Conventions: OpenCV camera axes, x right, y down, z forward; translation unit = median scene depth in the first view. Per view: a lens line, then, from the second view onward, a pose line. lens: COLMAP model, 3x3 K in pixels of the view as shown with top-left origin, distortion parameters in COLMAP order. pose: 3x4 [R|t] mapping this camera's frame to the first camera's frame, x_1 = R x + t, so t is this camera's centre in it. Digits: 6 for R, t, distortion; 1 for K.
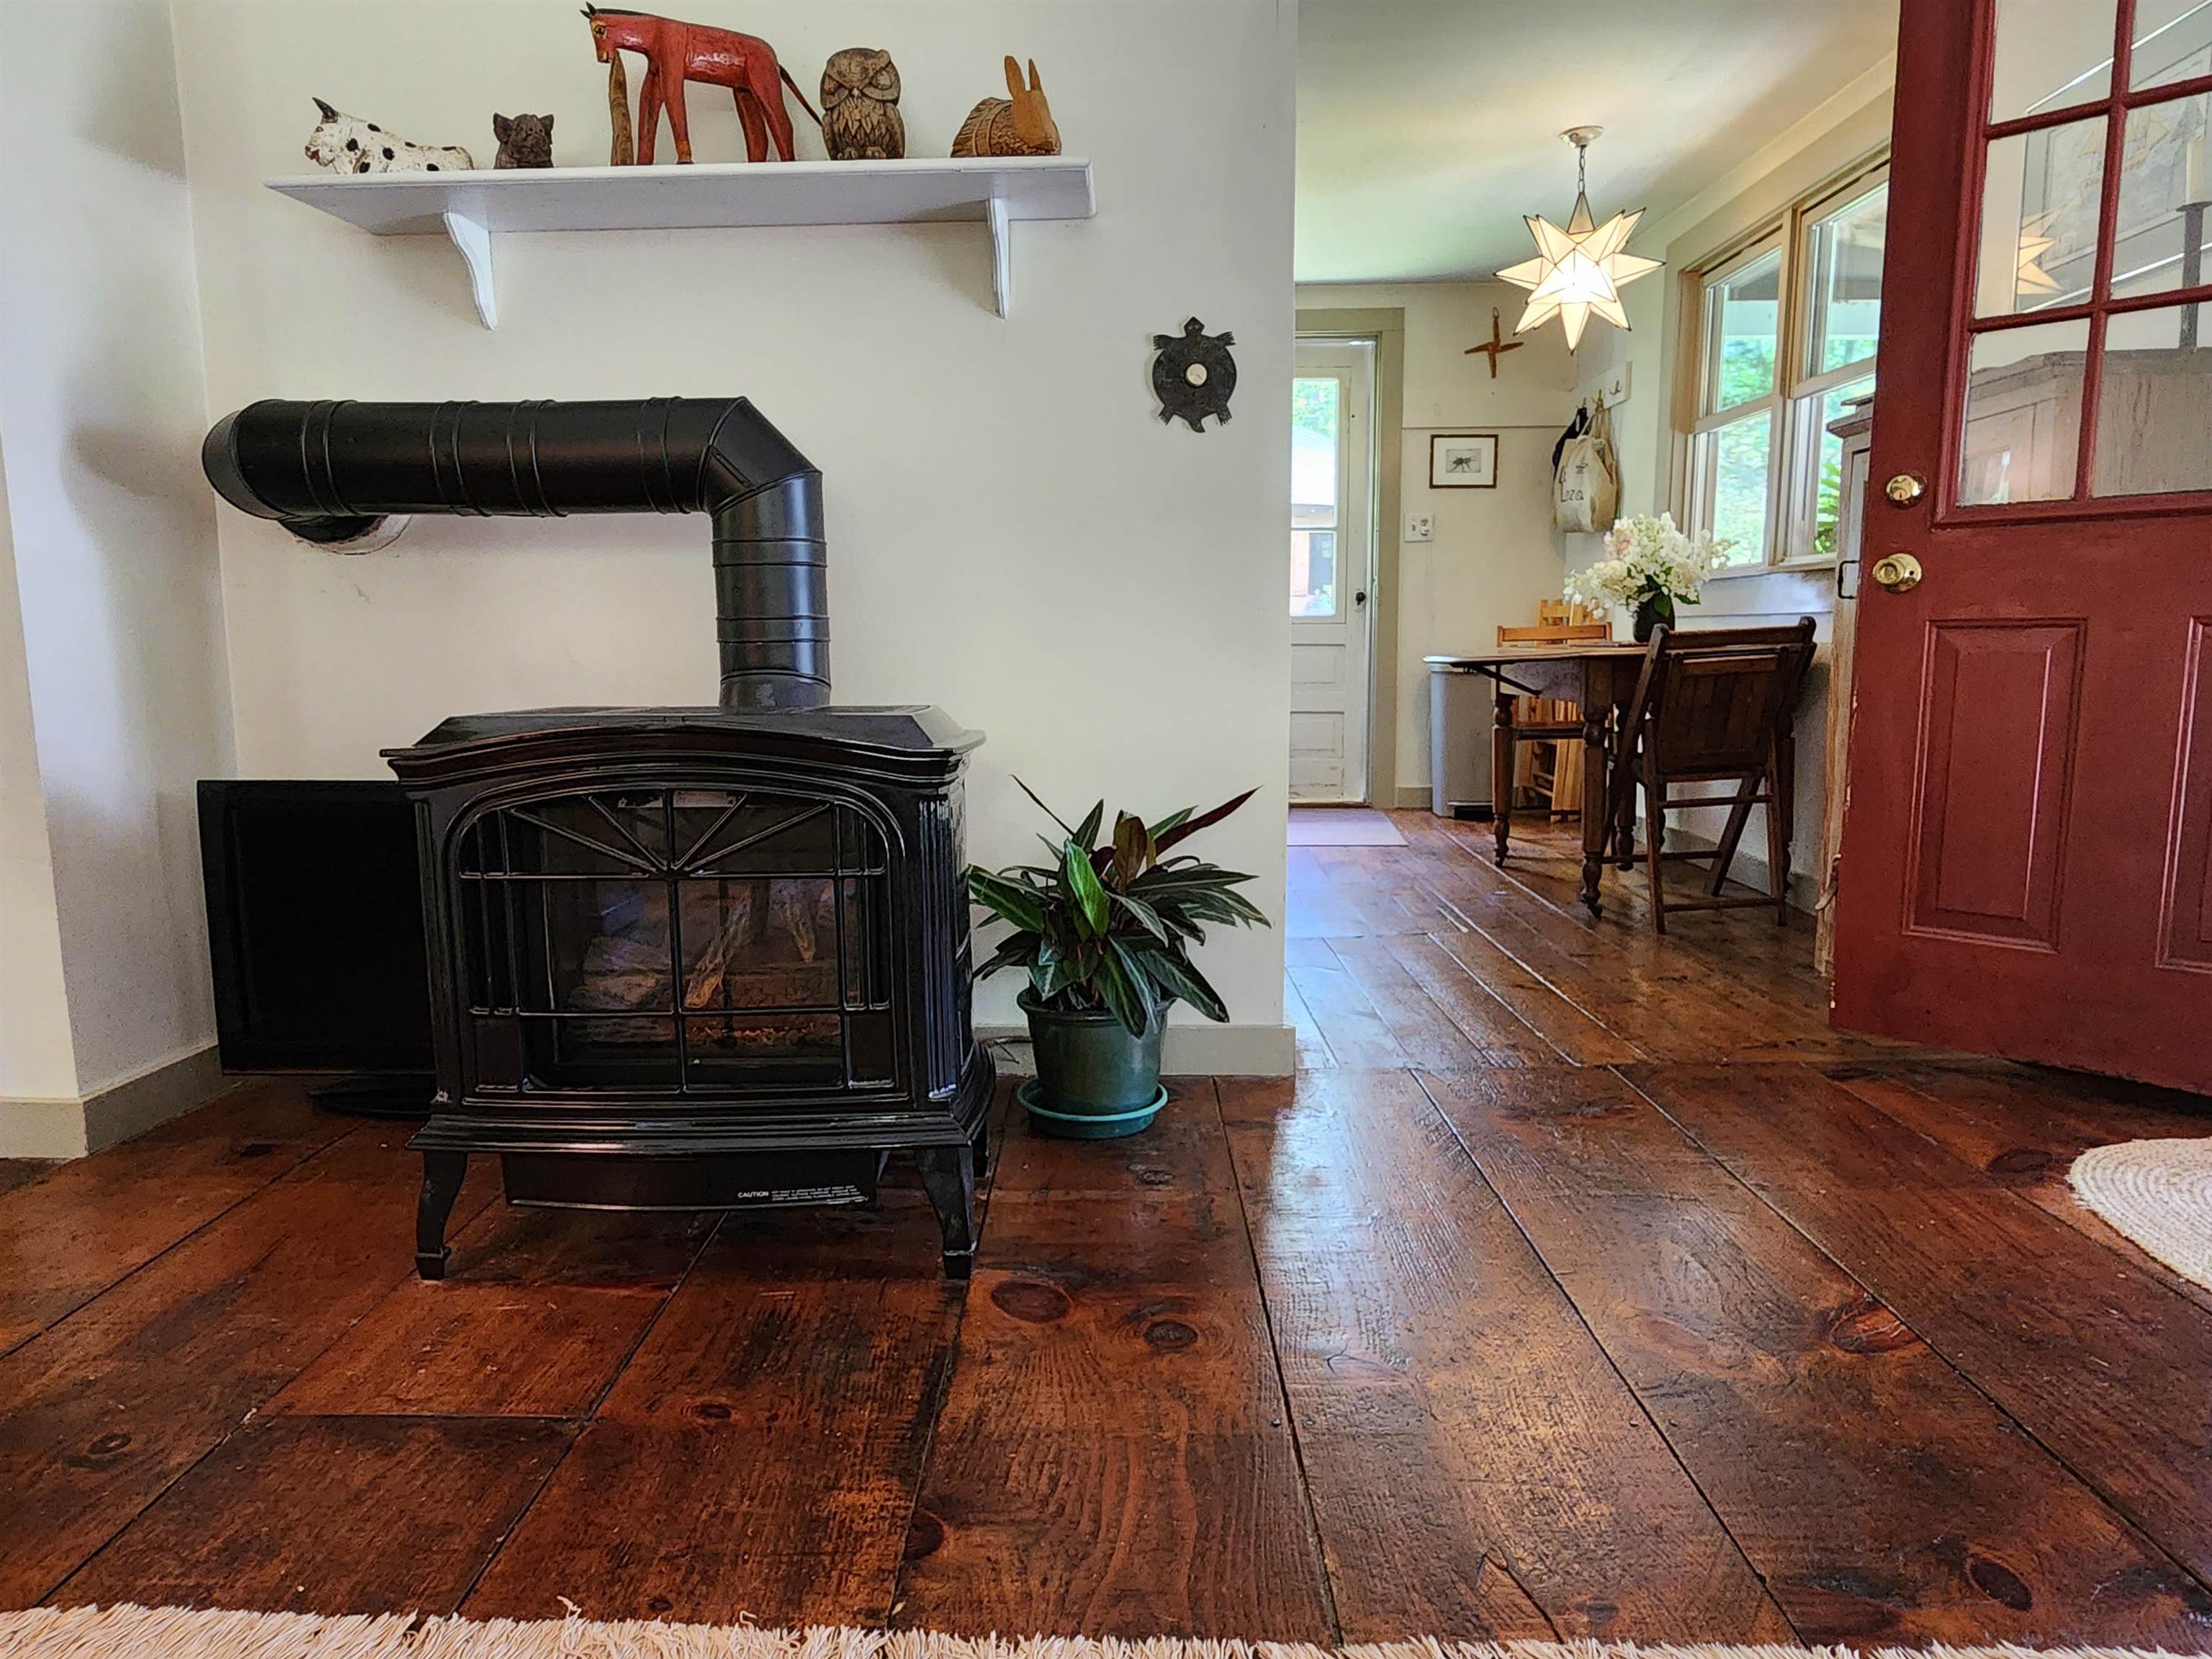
lens RADIAL K [[1299.5, 0, 1060.3], [0, 1299.5, 833.9], [0, 0, 1]] dist [-0.022470, 0.000689]
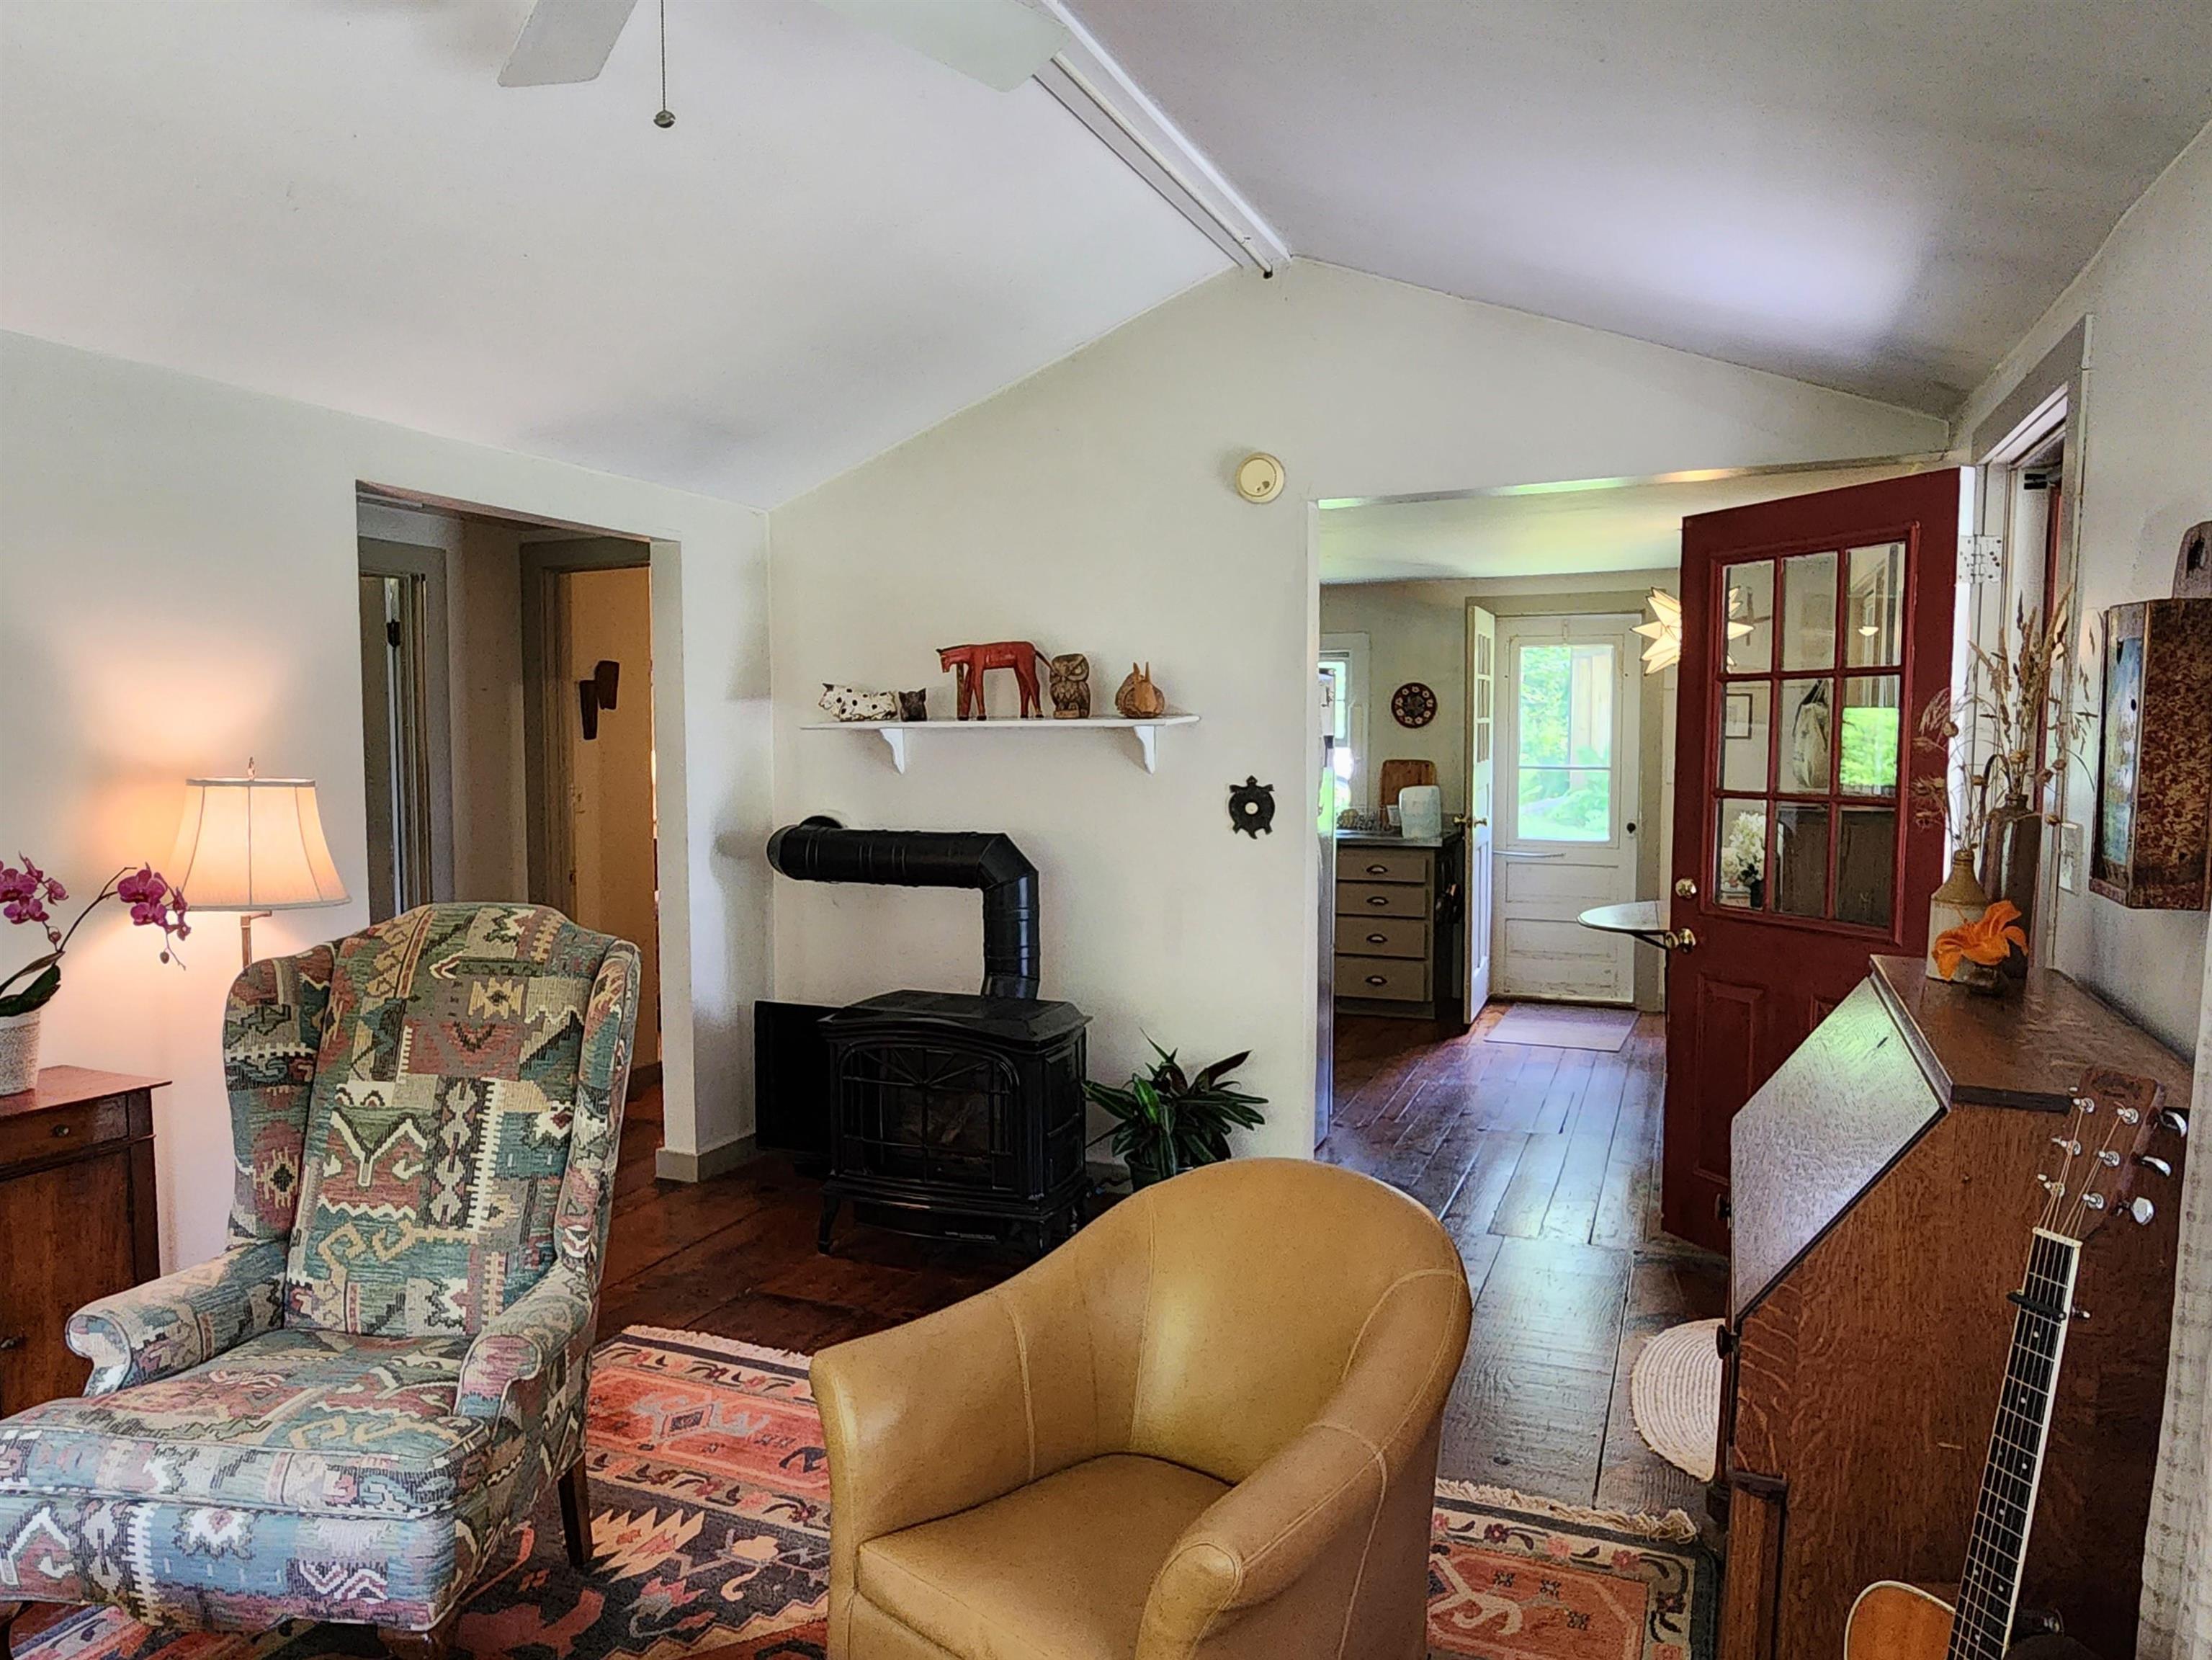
lens RADIAL K [[1367.9, 0, 1102.2], [0, 1367.9, 833.6], [0, 0, 1]] dist [-0.000156, -0.001707]
pose [[0.934133, 0.027565, -0.355860, 0.626596], [-0.053270, 0.996614, -0.062636, -0.207037], [0.352929, 0.077467, 0.932438, -0.877578]]
